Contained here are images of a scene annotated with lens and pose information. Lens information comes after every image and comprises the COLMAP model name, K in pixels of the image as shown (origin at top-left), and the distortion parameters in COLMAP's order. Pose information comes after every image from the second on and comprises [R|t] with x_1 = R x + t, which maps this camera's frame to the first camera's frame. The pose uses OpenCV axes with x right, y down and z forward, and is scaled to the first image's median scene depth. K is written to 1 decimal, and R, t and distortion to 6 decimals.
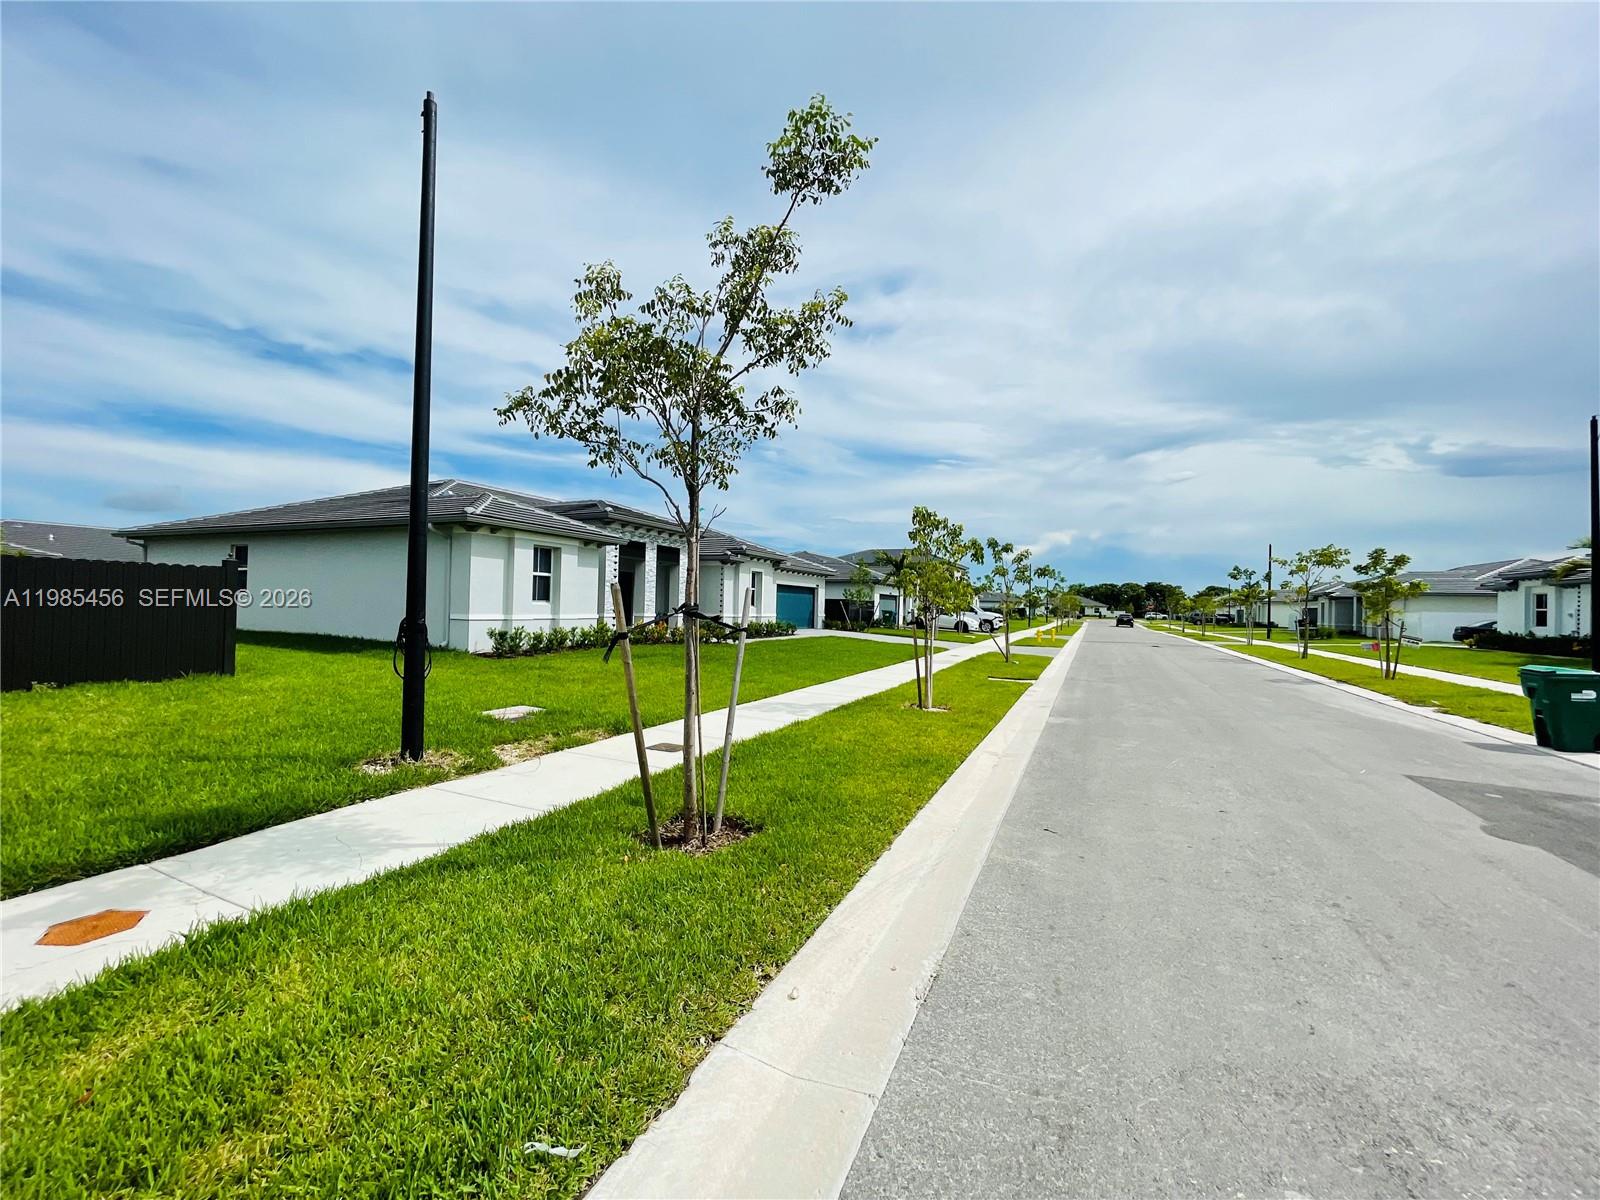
lens RADIAL K [[648.2, 0, 802.0], [0, 648.2, 599.2], [0, 0, 1]] dist [-0.009285, 0.000201]
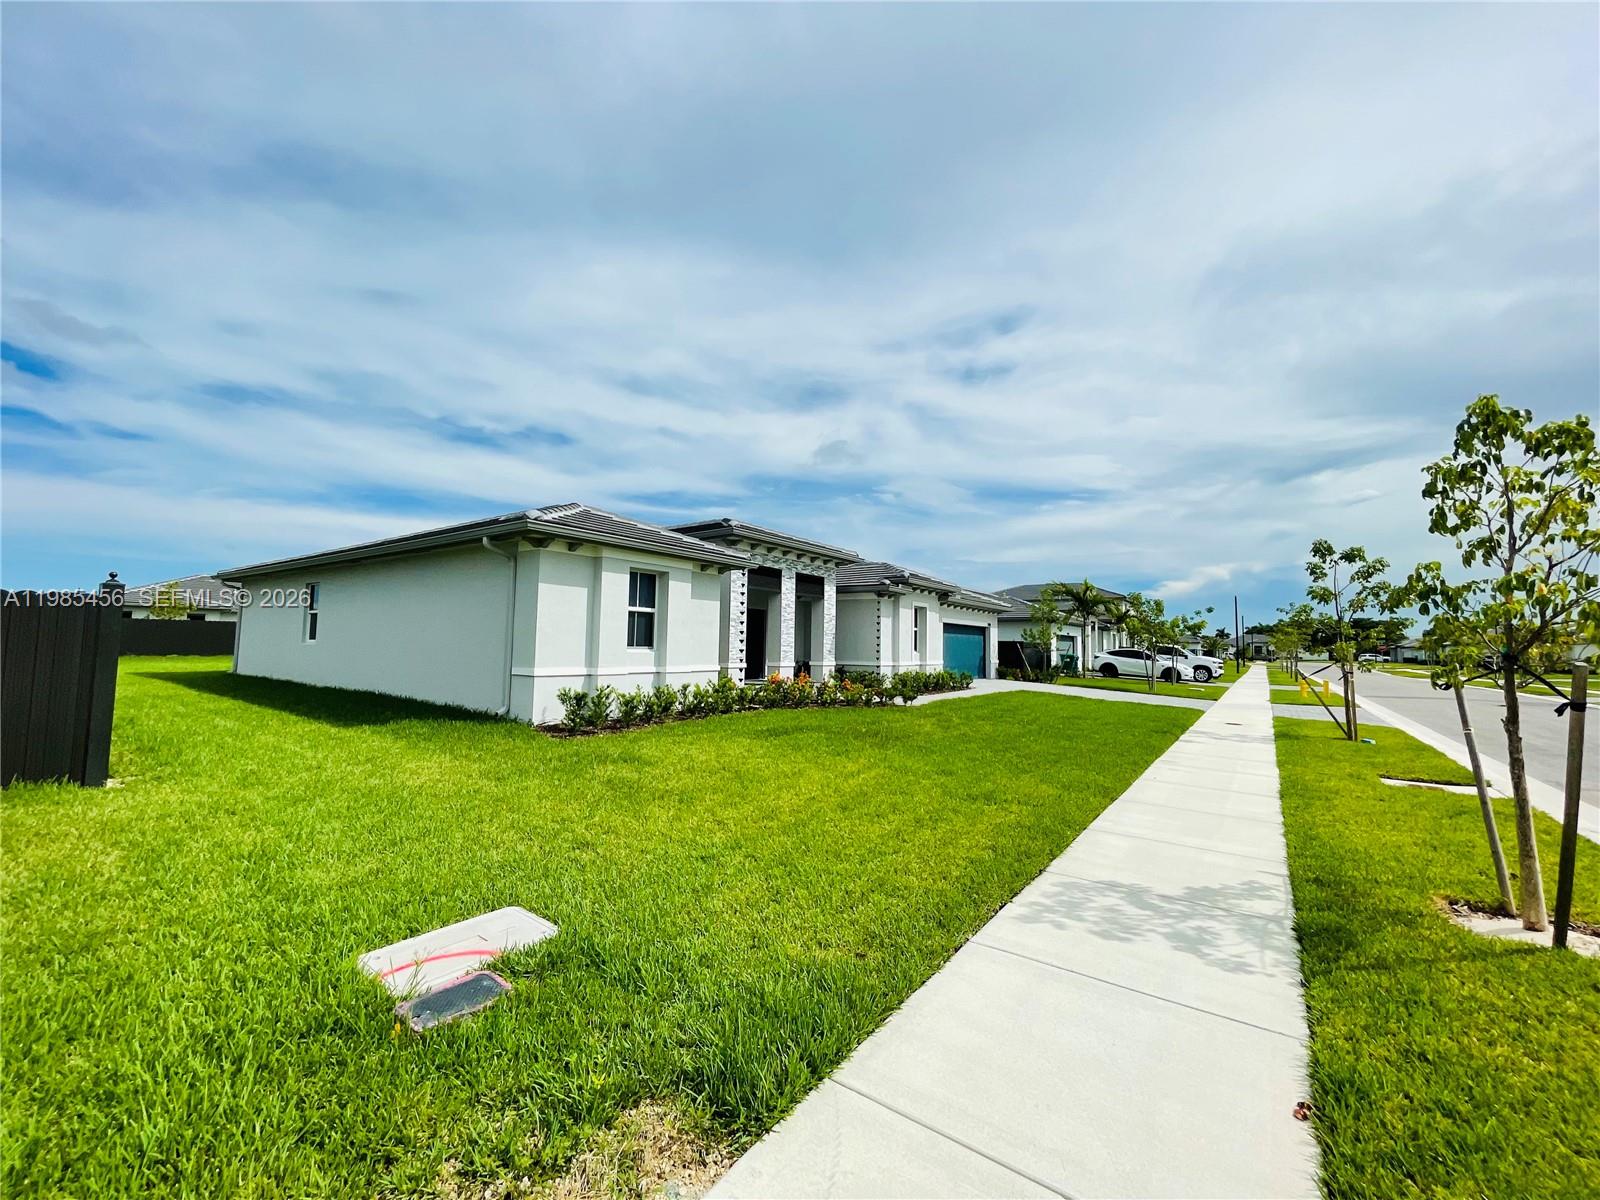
lens RADIAL K [[648.2, 0, 802.0], [0, 648.2, 599.2], [0, 0, 1]] dist [-0.009285, 0.000201]
pose [[0.980938, -0.022976, -0.192958, -0.101076], [0.009980, 0.997632, -0.068056, 0.000080], [0.194065, 0.064833, 0.978844, 0.368844]]
